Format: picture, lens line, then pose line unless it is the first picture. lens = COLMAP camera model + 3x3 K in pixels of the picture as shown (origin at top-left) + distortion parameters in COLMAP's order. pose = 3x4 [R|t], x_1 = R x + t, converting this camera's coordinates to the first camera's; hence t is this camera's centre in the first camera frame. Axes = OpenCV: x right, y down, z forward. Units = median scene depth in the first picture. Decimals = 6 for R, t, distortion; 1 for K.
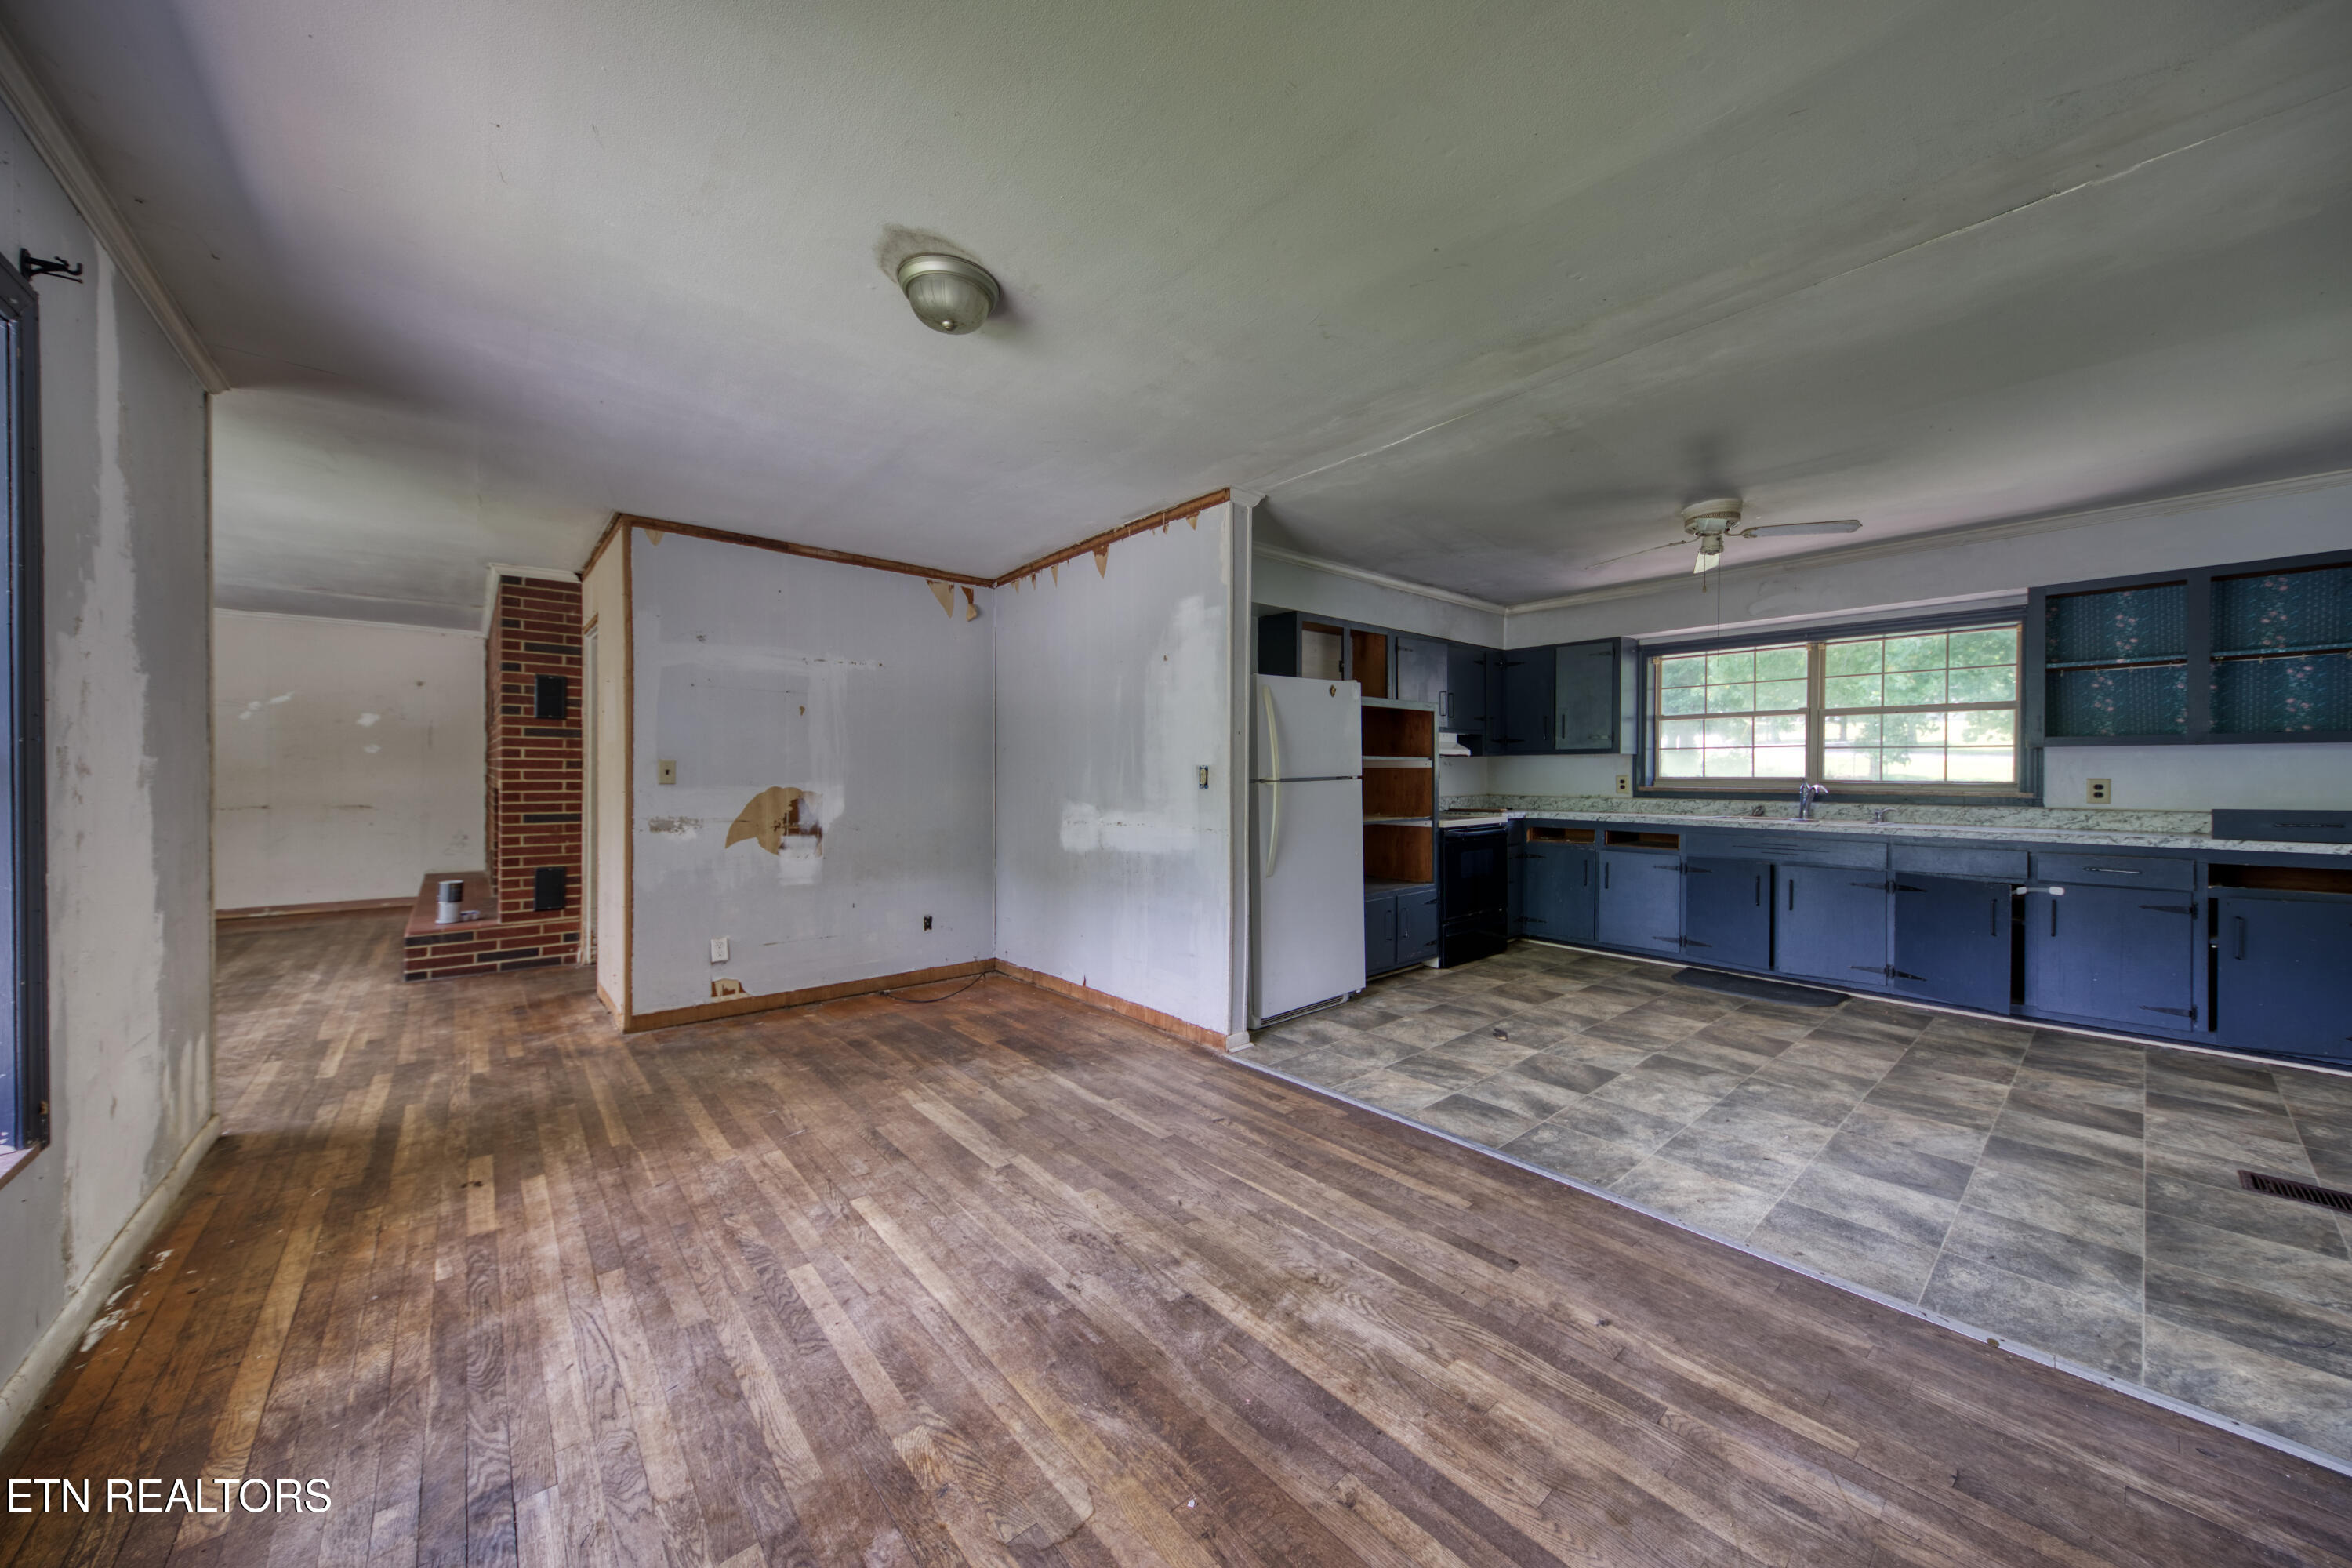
lens RADIAL K [[820.7, 0, 1219.0], [0, 820.7, 793.3], [0, 0, 1]] dist [0.023382, -0.008866]
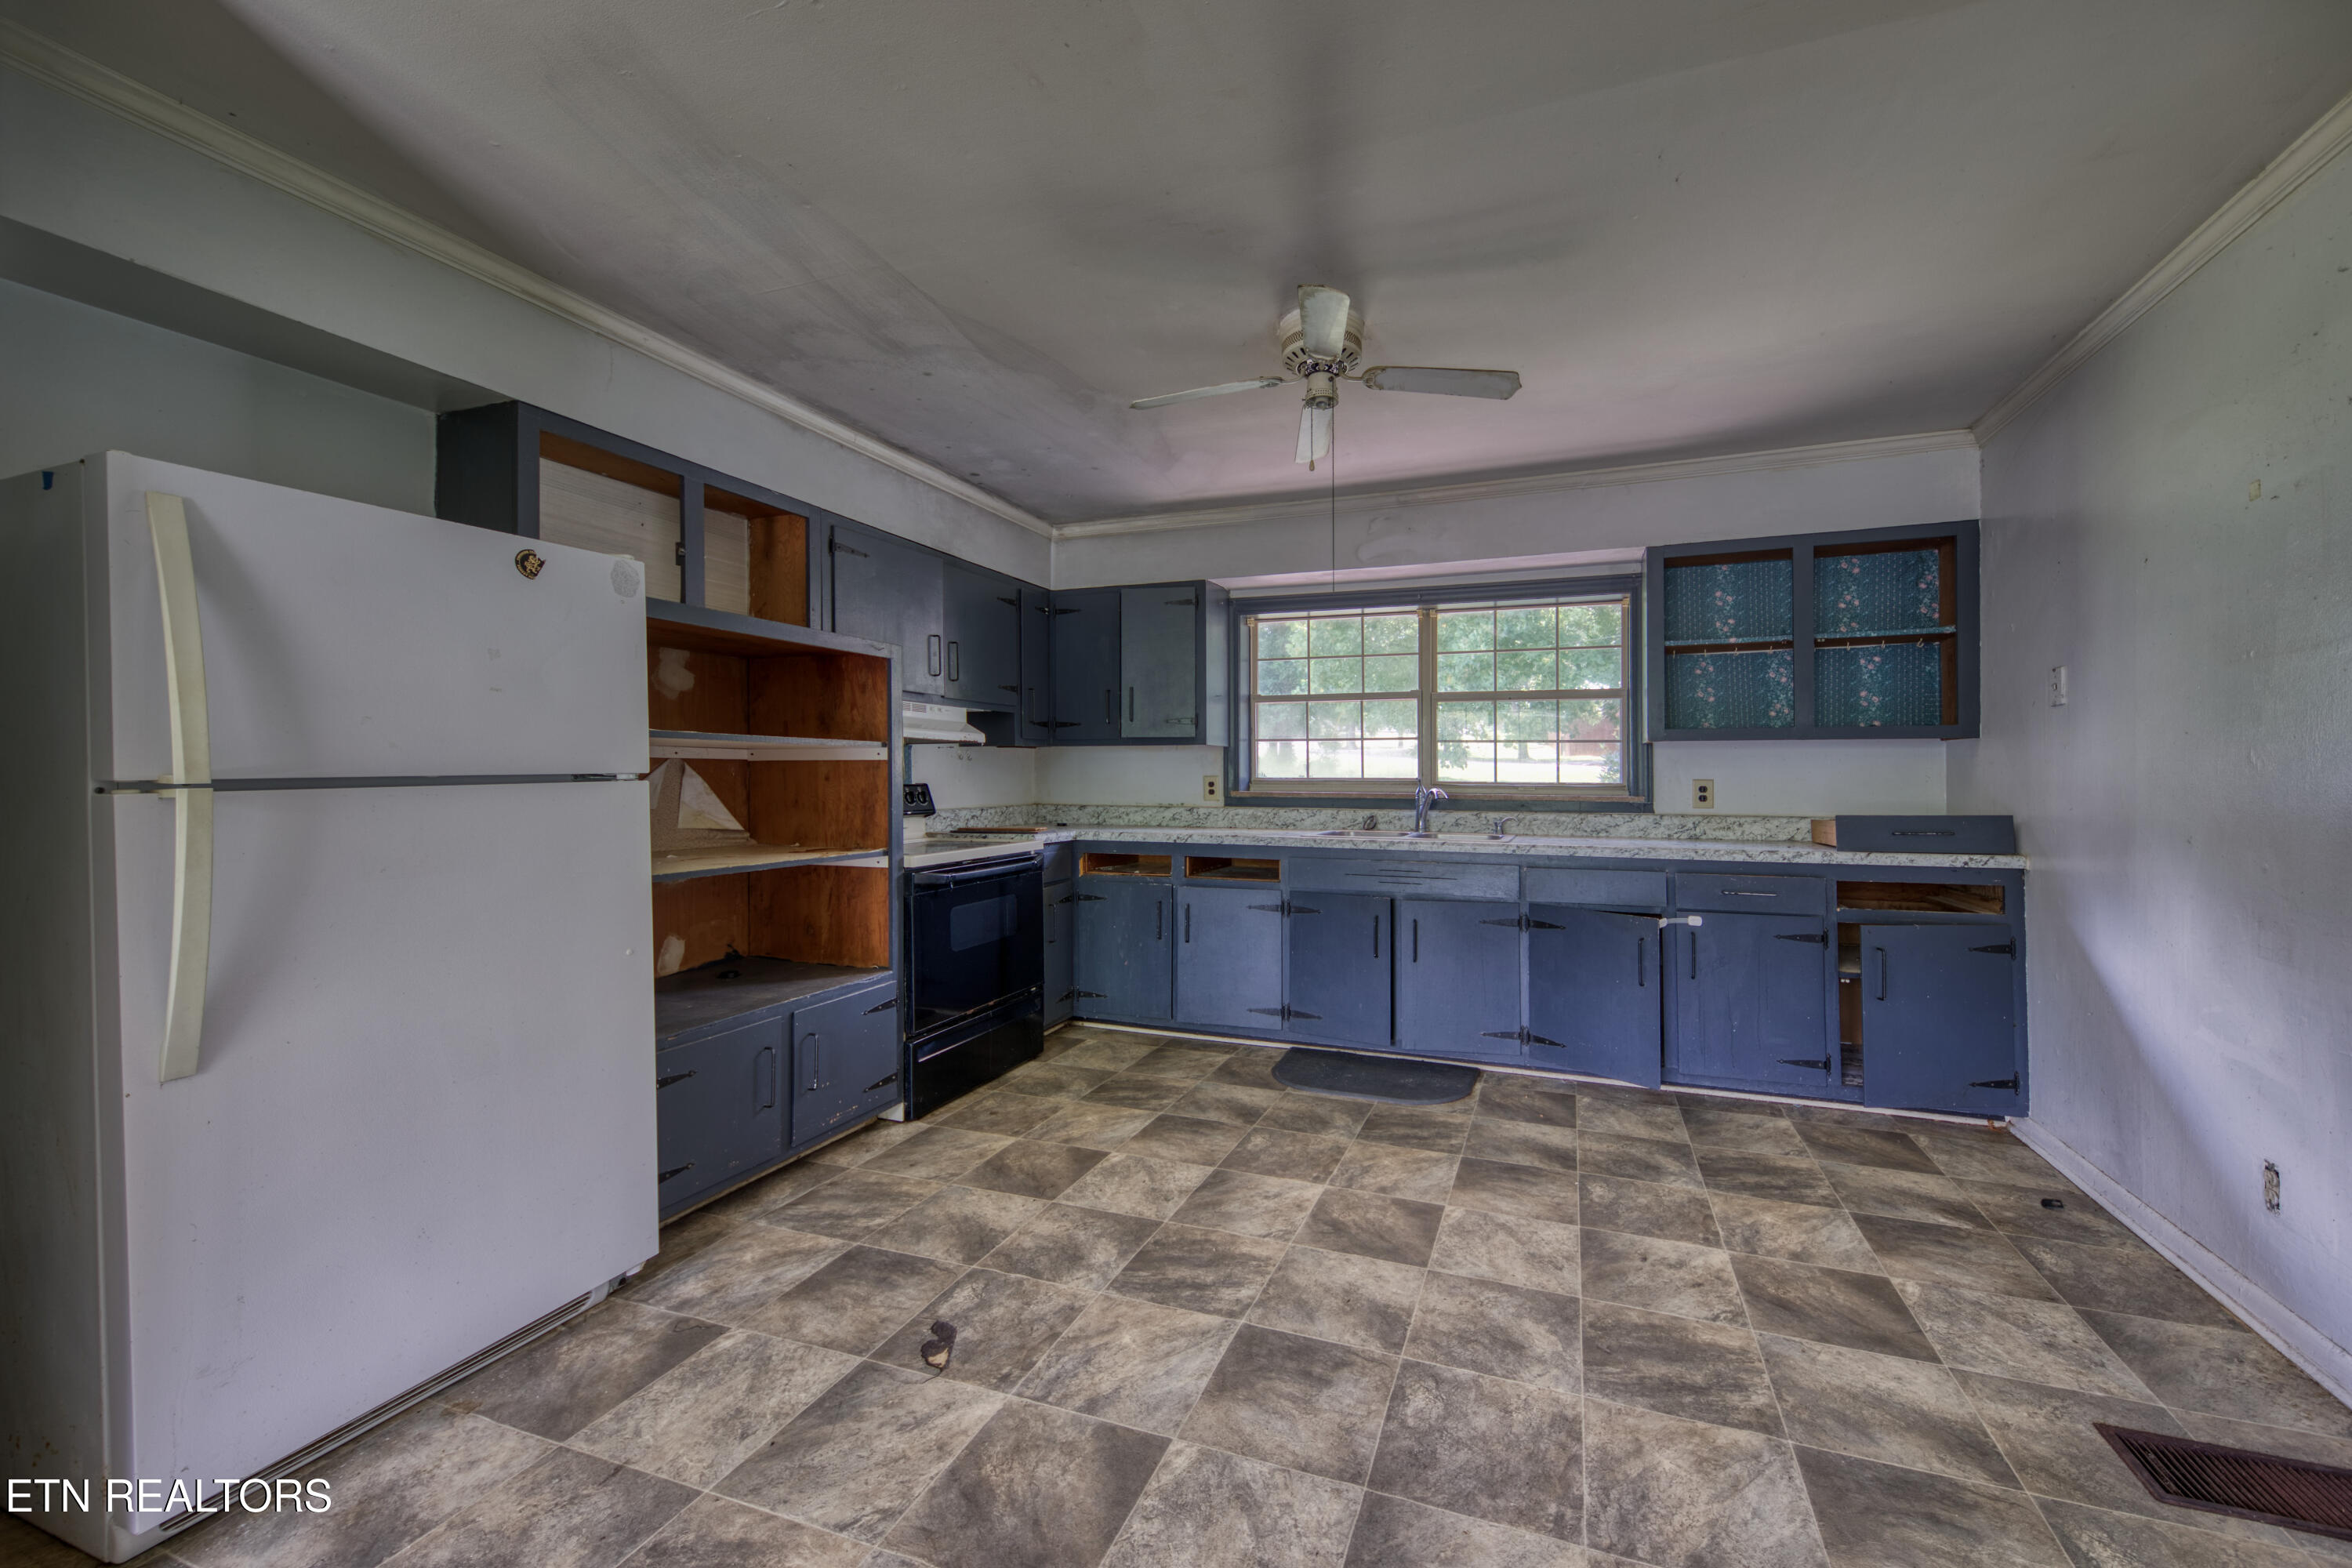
lens RADIAL K [[846.1, 0, 1179.1], [0, 846.1, 791.6], [0, 0, 1]] dist [-0.000220, 0.000025]
pose [[0.924866, -0.006550, 0.380236, 0.221719], [0.008893, 0.999951, -0.004406, -0.006021], [-0.380189, 0.007456, 0.924879, 0.397200]]
